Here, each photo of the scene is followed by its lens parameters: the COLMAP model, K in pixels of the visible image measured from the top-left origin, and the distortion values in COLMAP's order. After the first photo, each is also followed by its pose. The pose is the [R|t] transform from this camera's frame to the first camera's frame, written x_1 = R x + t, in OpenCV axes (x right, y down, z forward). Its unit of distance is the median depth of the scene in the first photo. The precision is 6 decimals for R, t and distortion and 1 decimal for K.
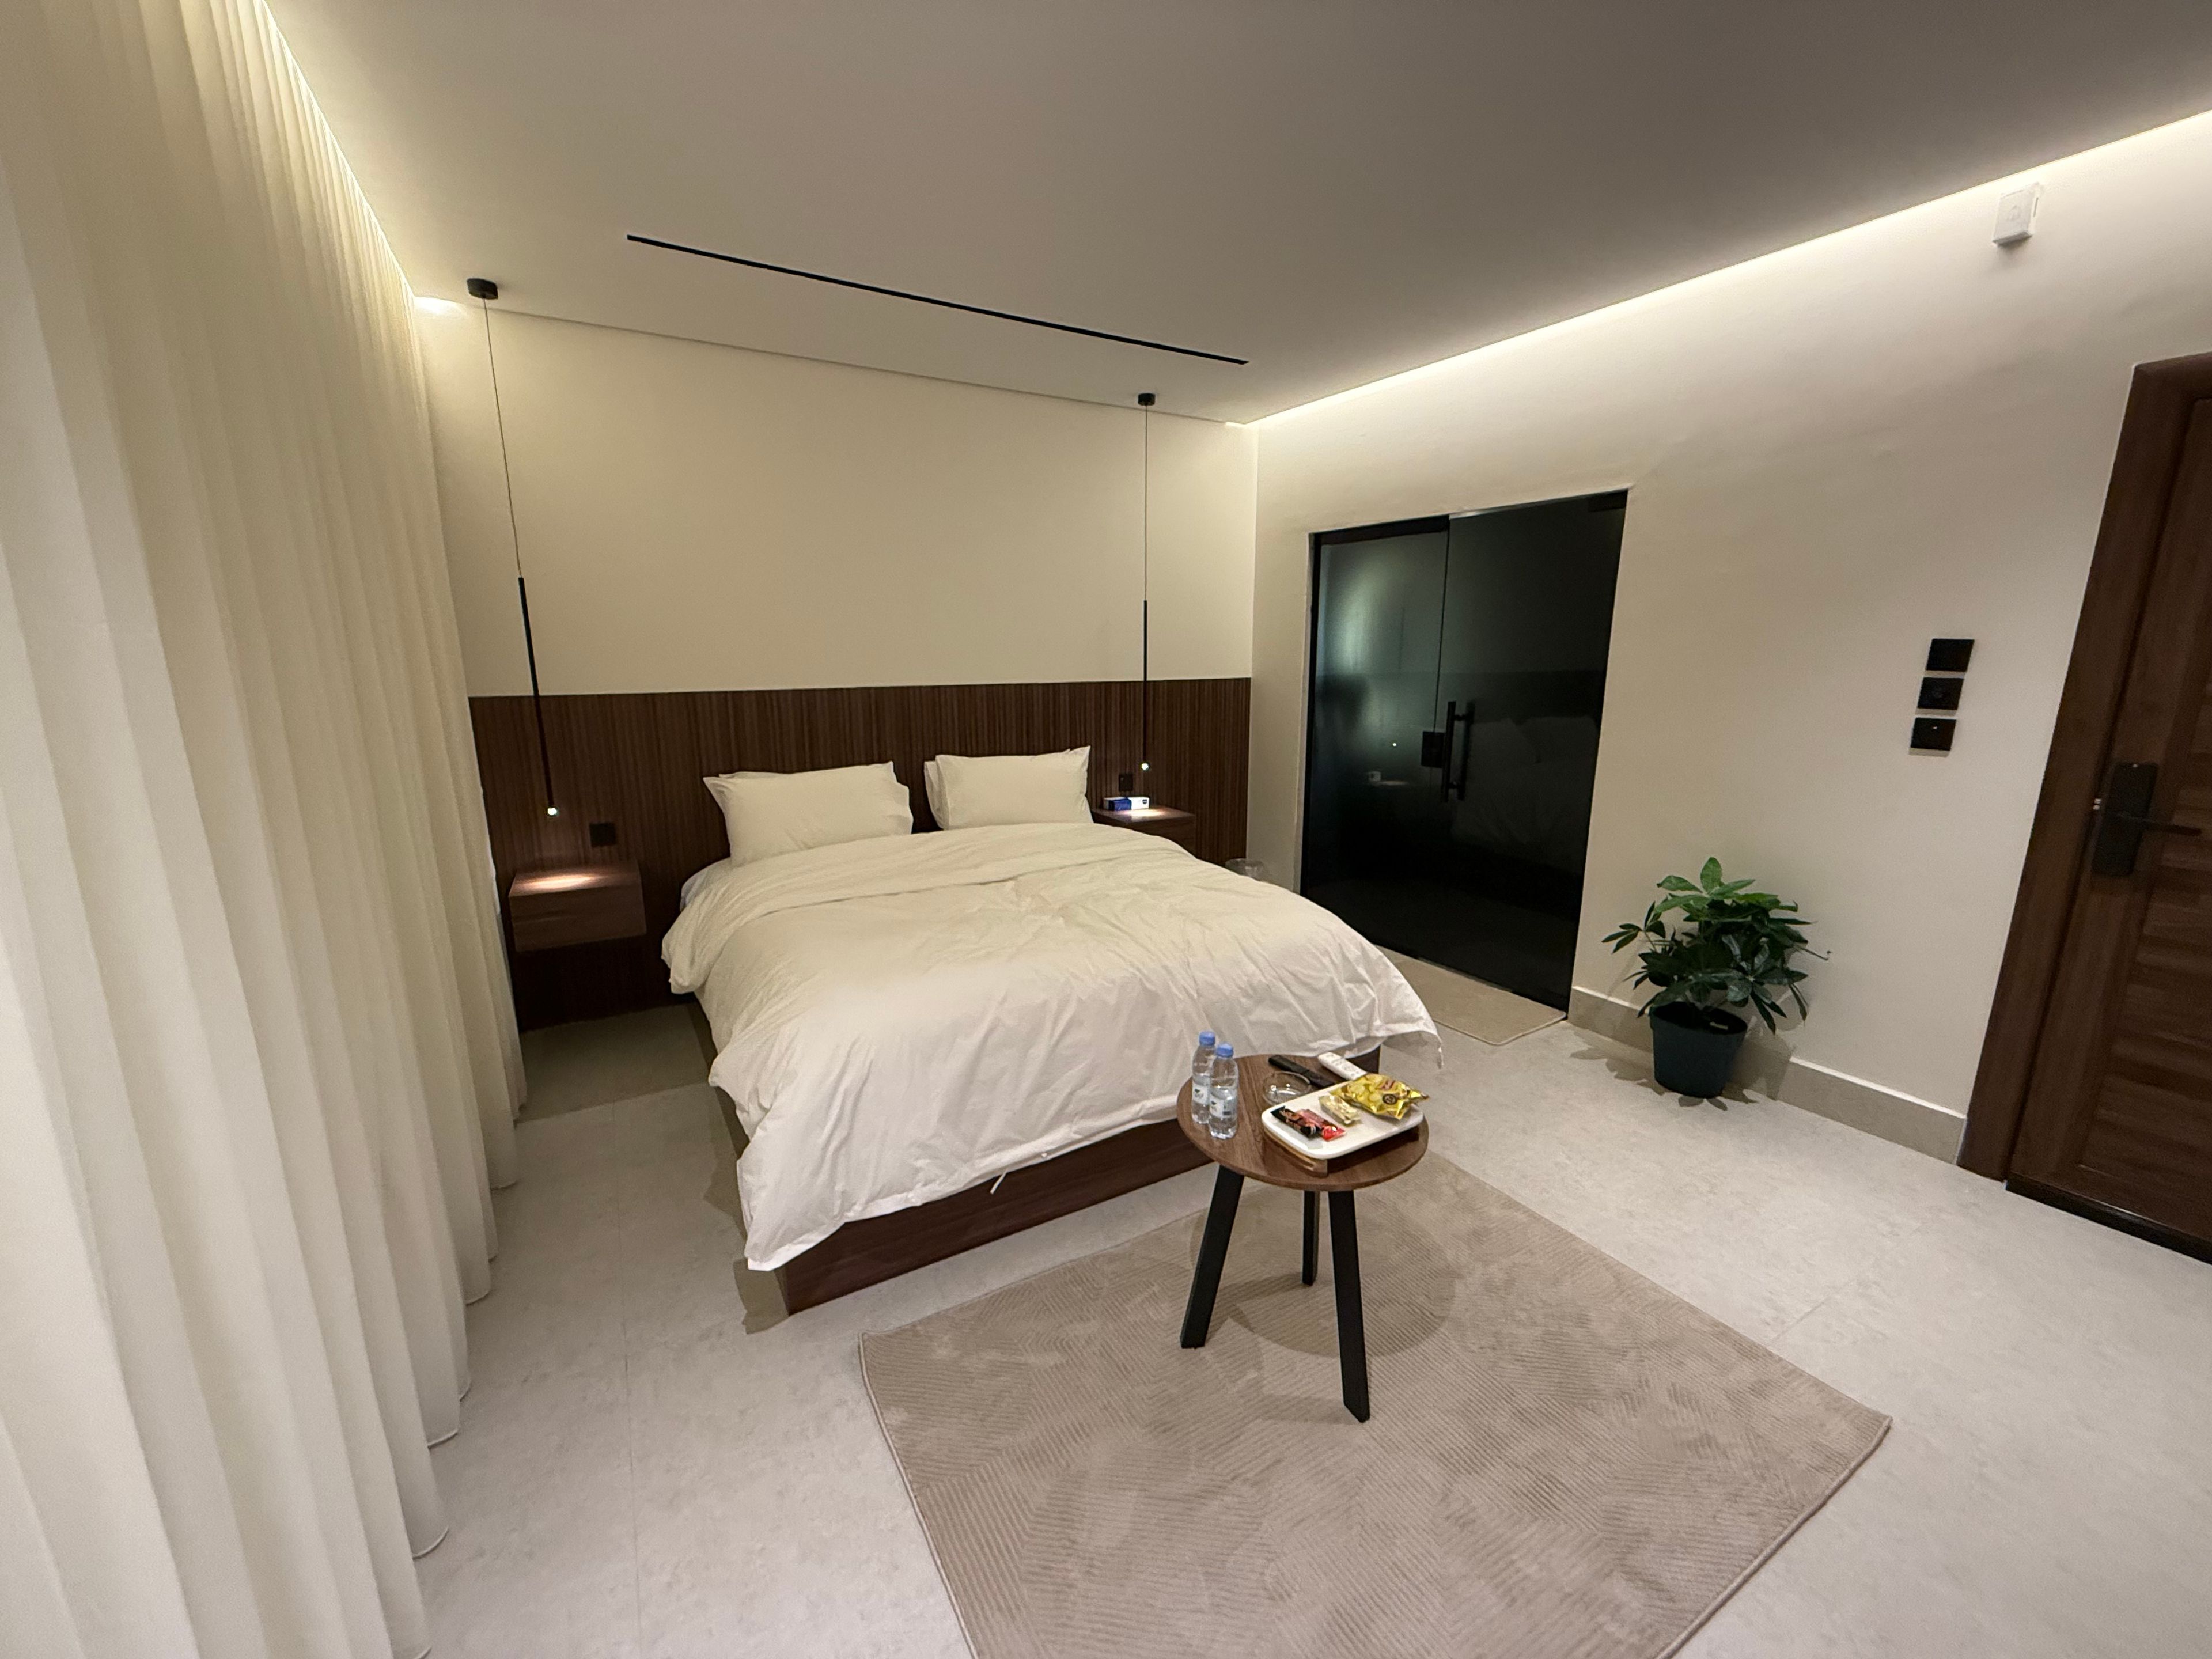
lens RADIAL K [[885.1, 0, 1096.9], [0, 885.1, 831.9], [0, 0, 1]] dist [0.000844, -0.000002]
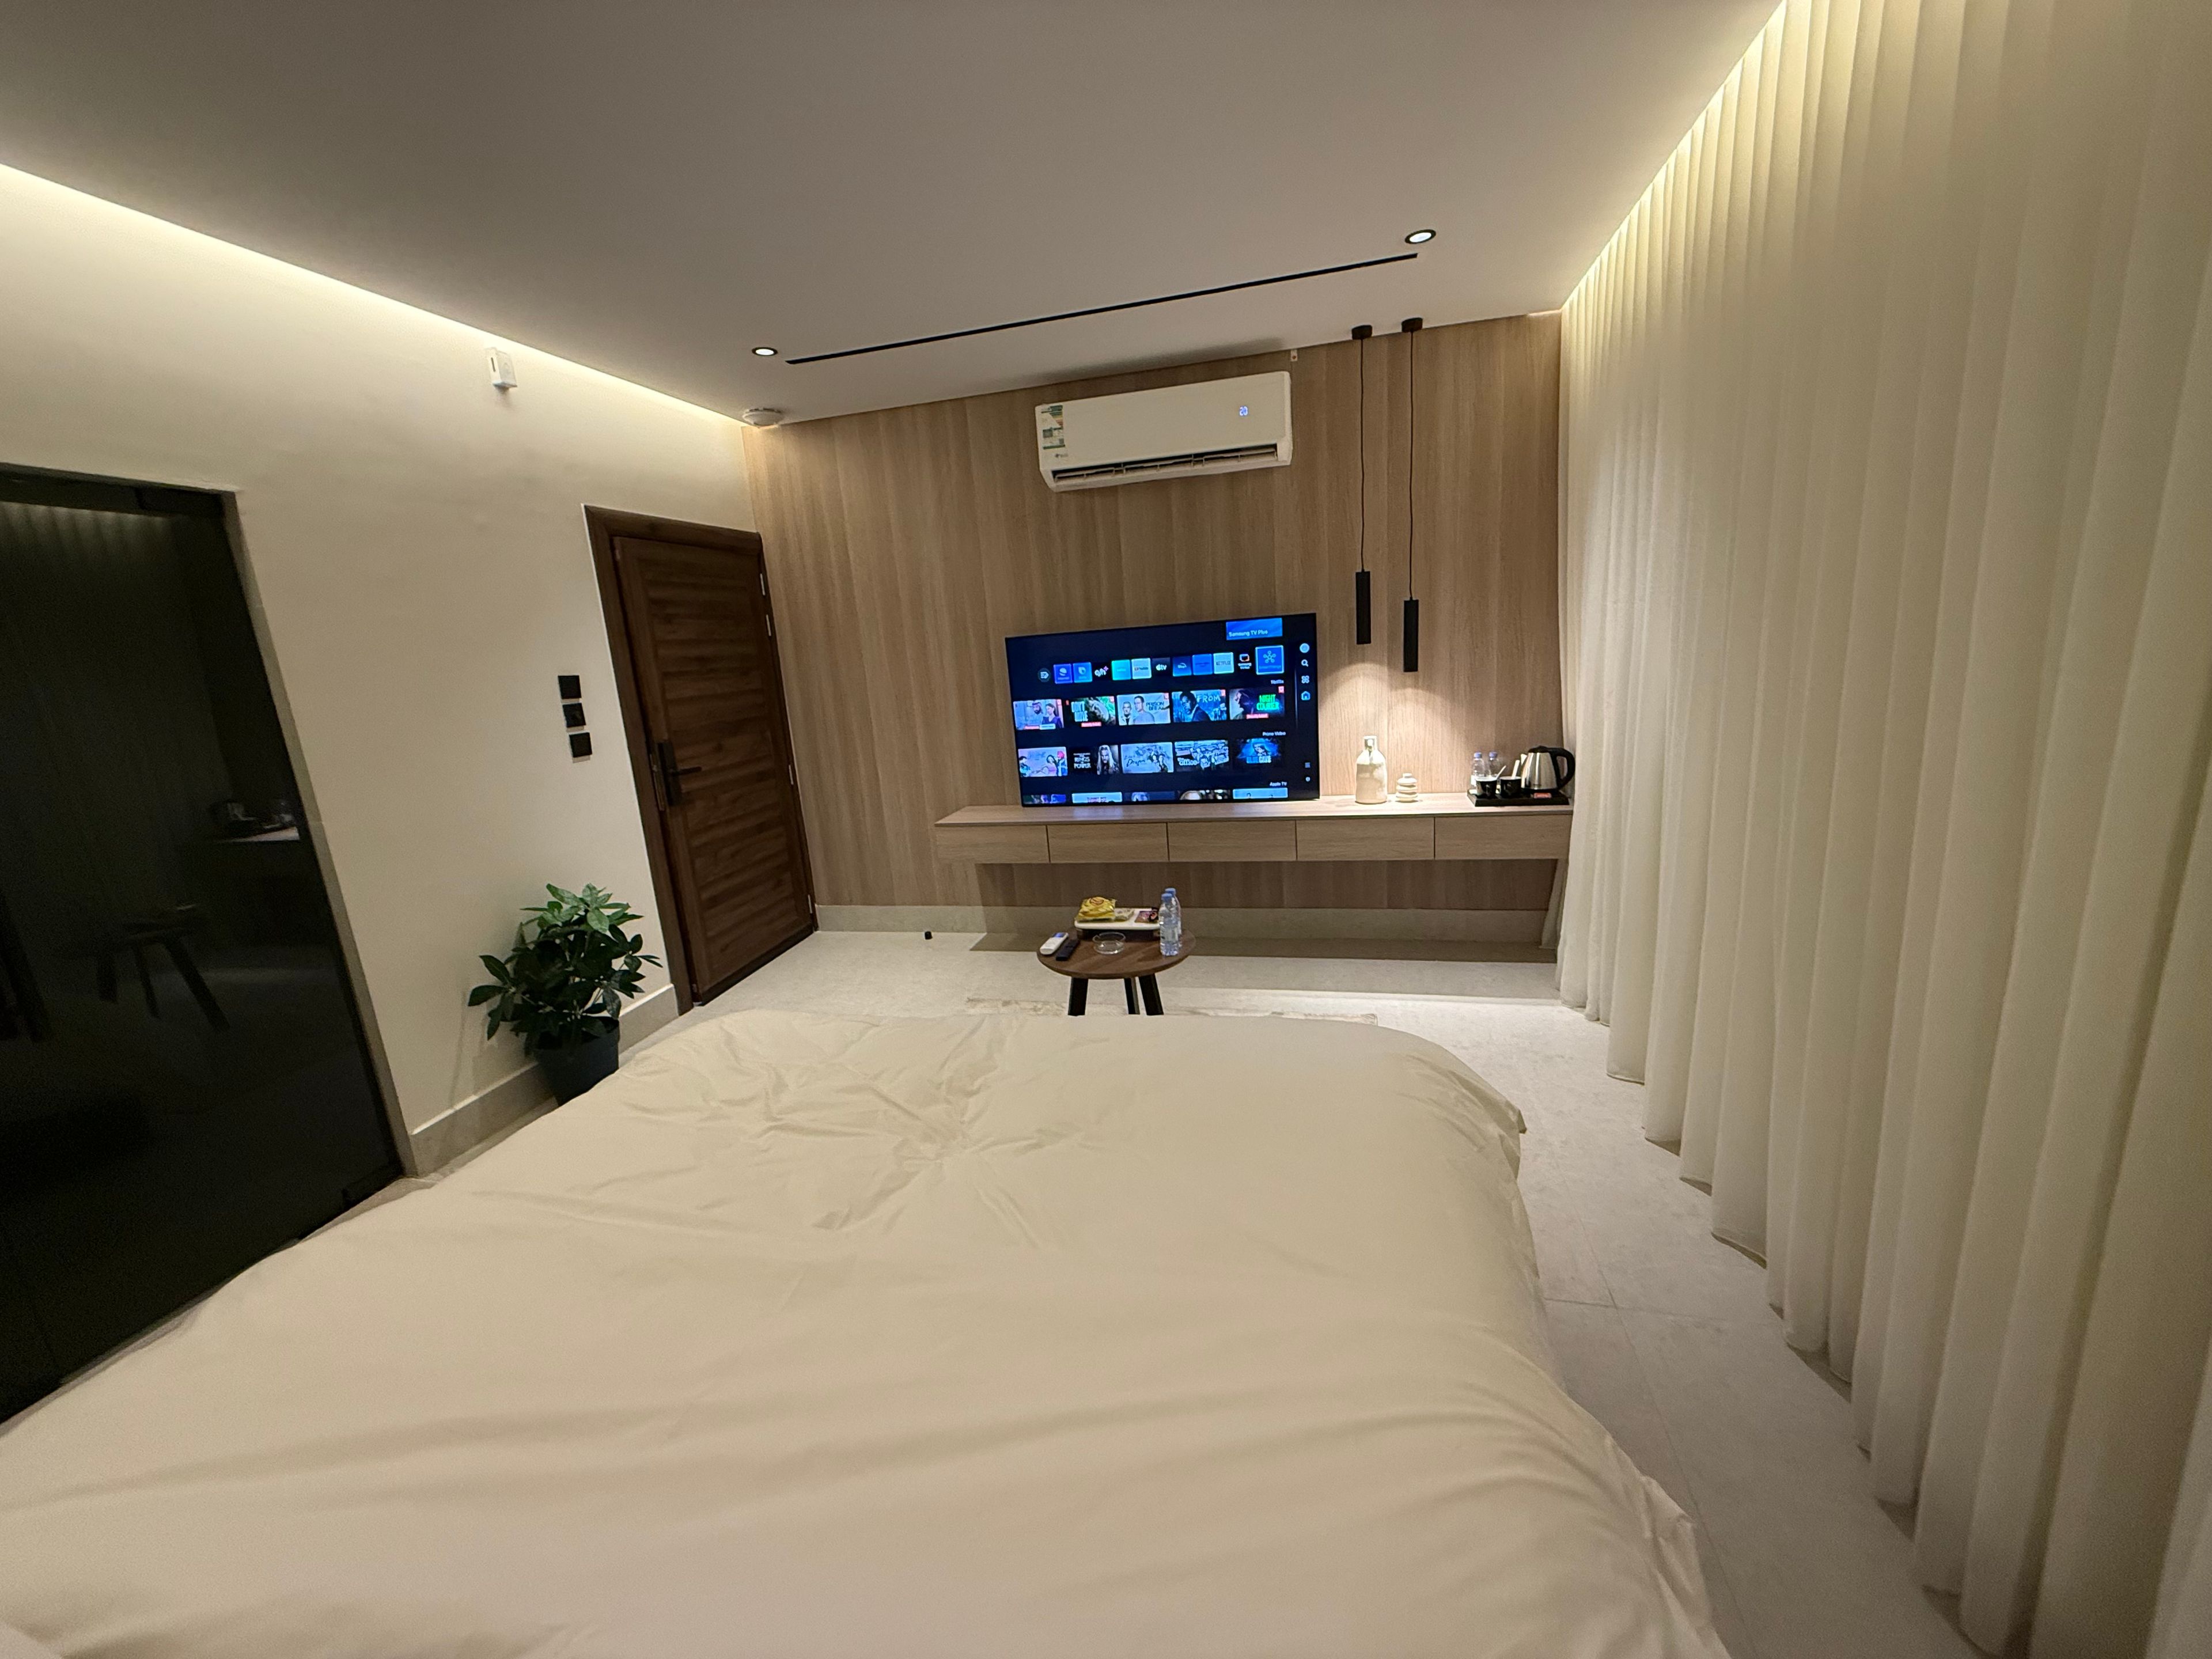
lens RADIAL K [[876.4, 0, 1102.9], [0, 876.4, 832.3], [0, 0, 1]] dist [0.000604, -0.000375]
pose [[-0.720407, -0.096417, 0.686817, -0.483596], [0.215220, 0.910324, 0.353539, -0.249330], [-0.659313, 0.402509, -0.635053, 1.182560]]
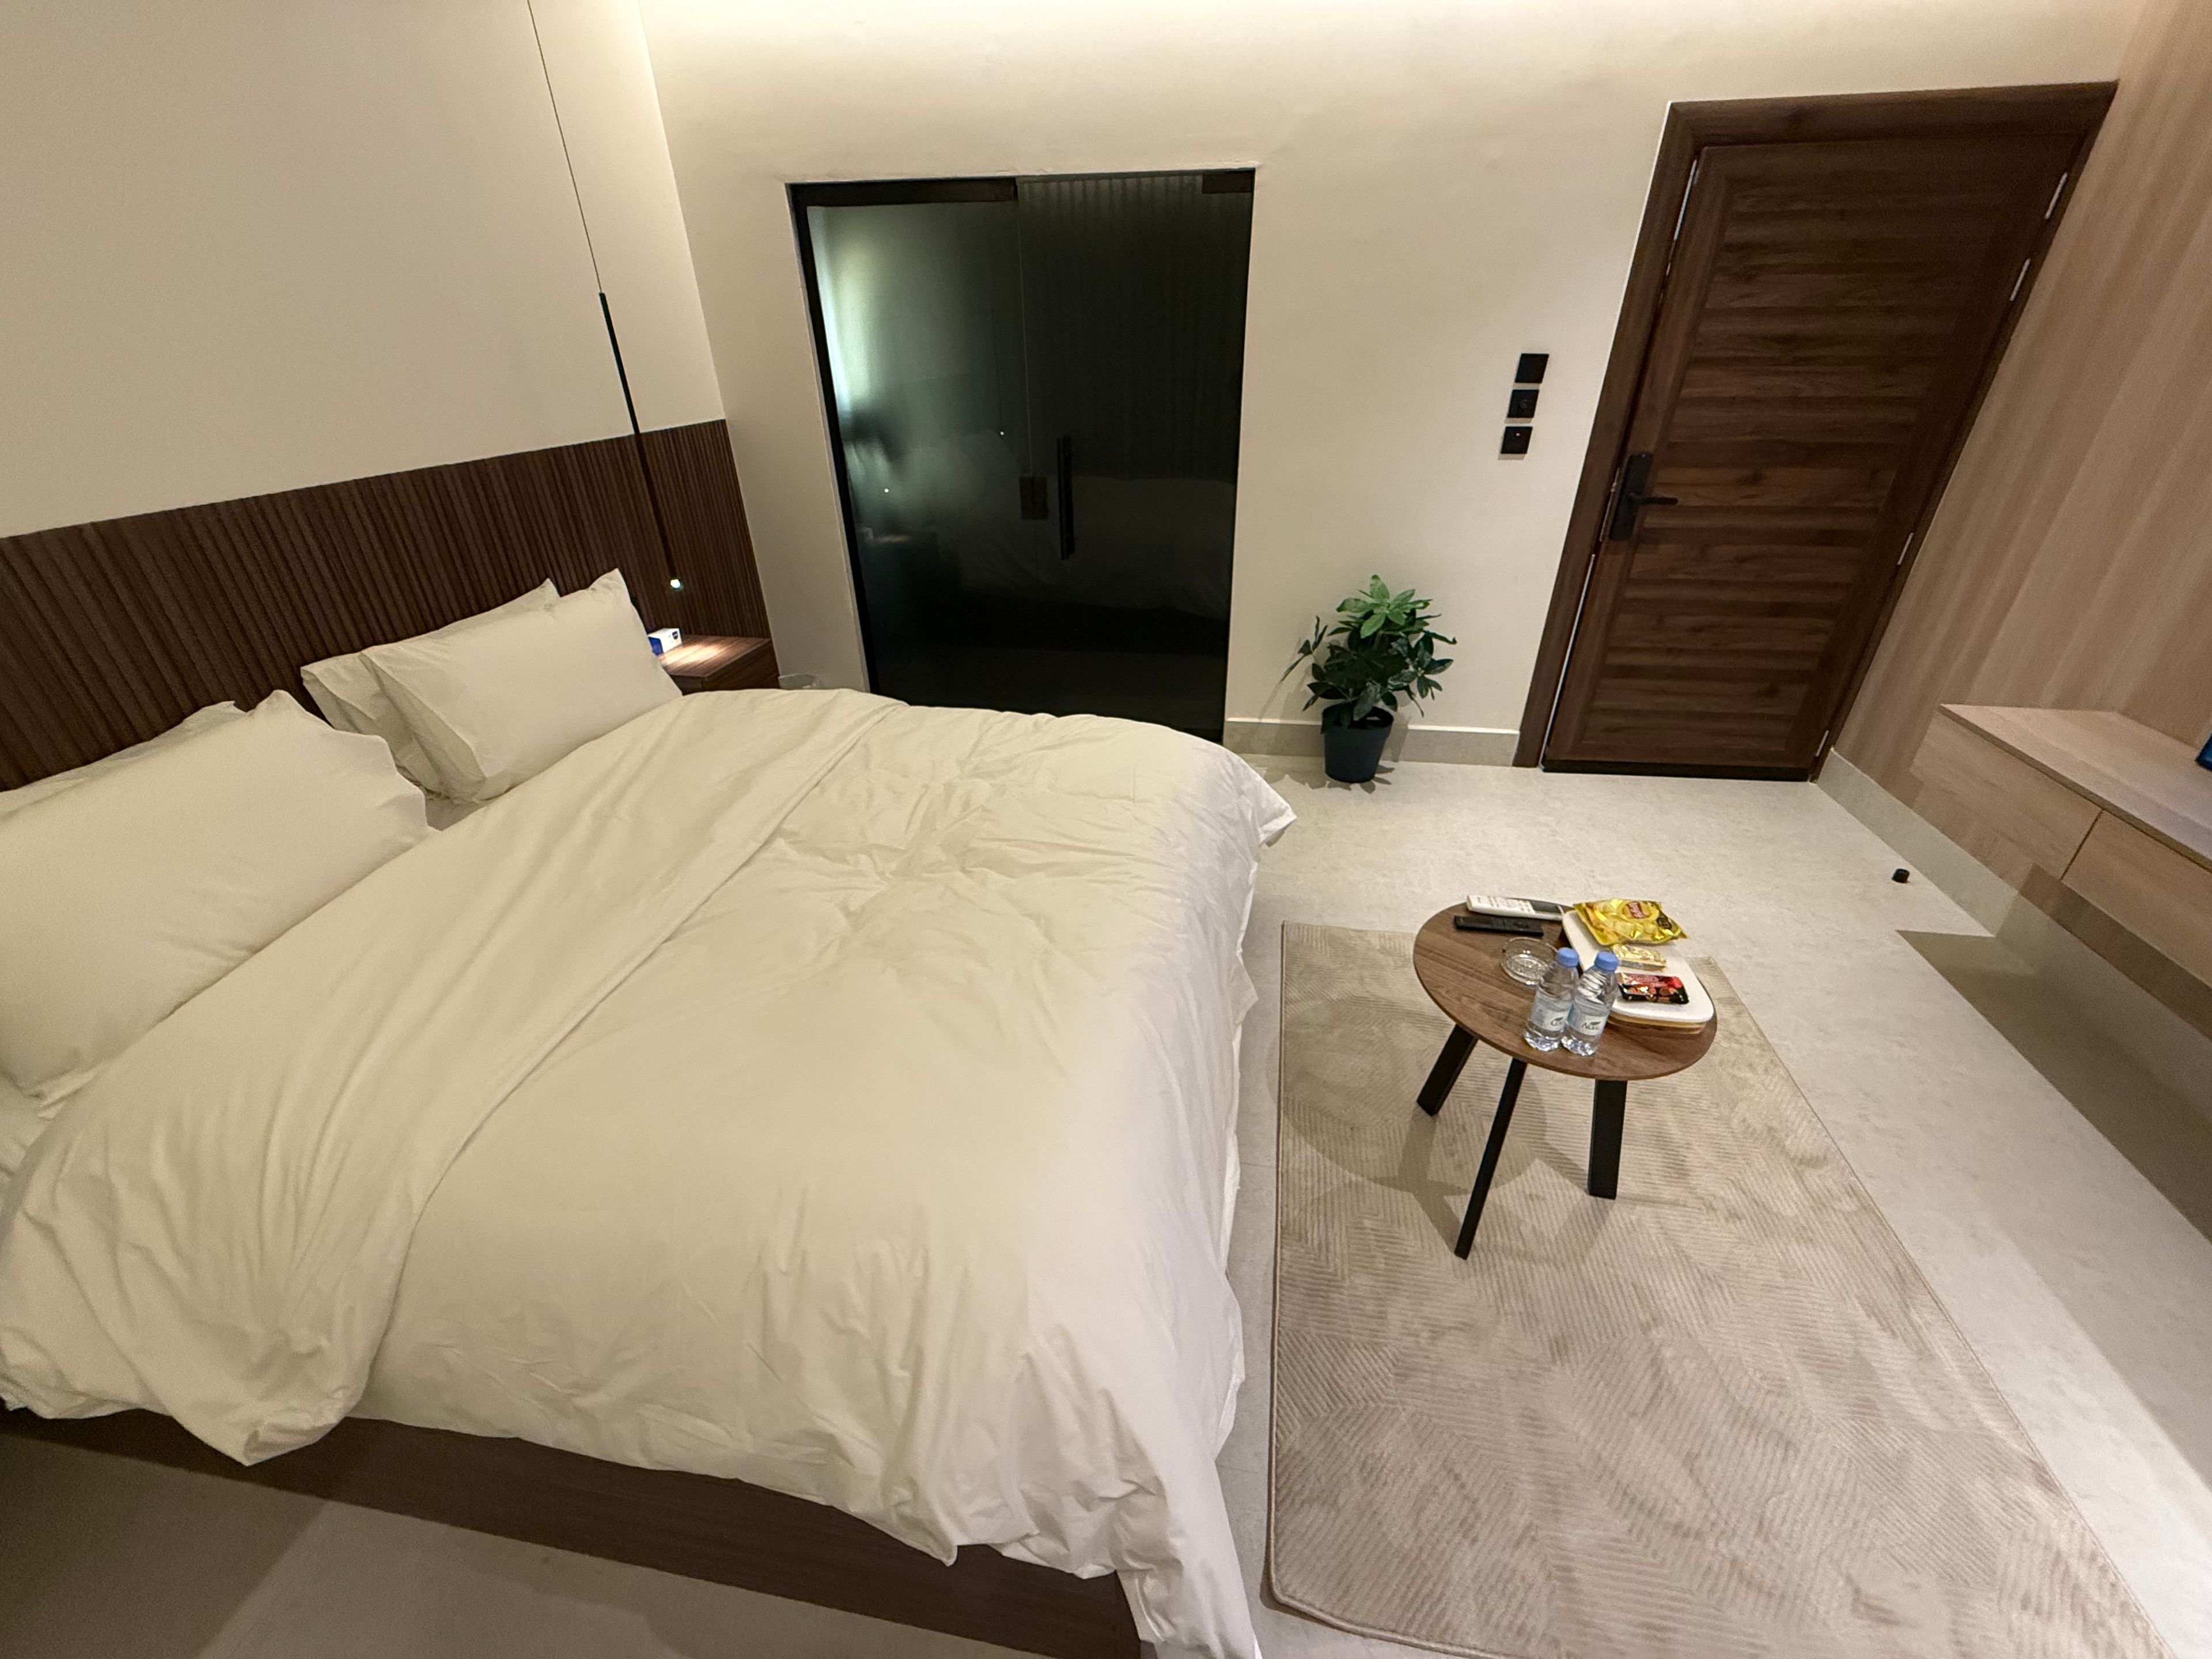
lens RADIAL K [[886.8, 0, 1108.4], [0, 886.8, 831.7], [0, 0, 1]] dist [0.001238, 0.000272]
pose [[0.640765, -0.385294, 0.664055, -0.371516], [0.170643, 0.914790, 0.366115, -0.137401], [-0.748533, -0.121277, 0.651913, 0.479810]]
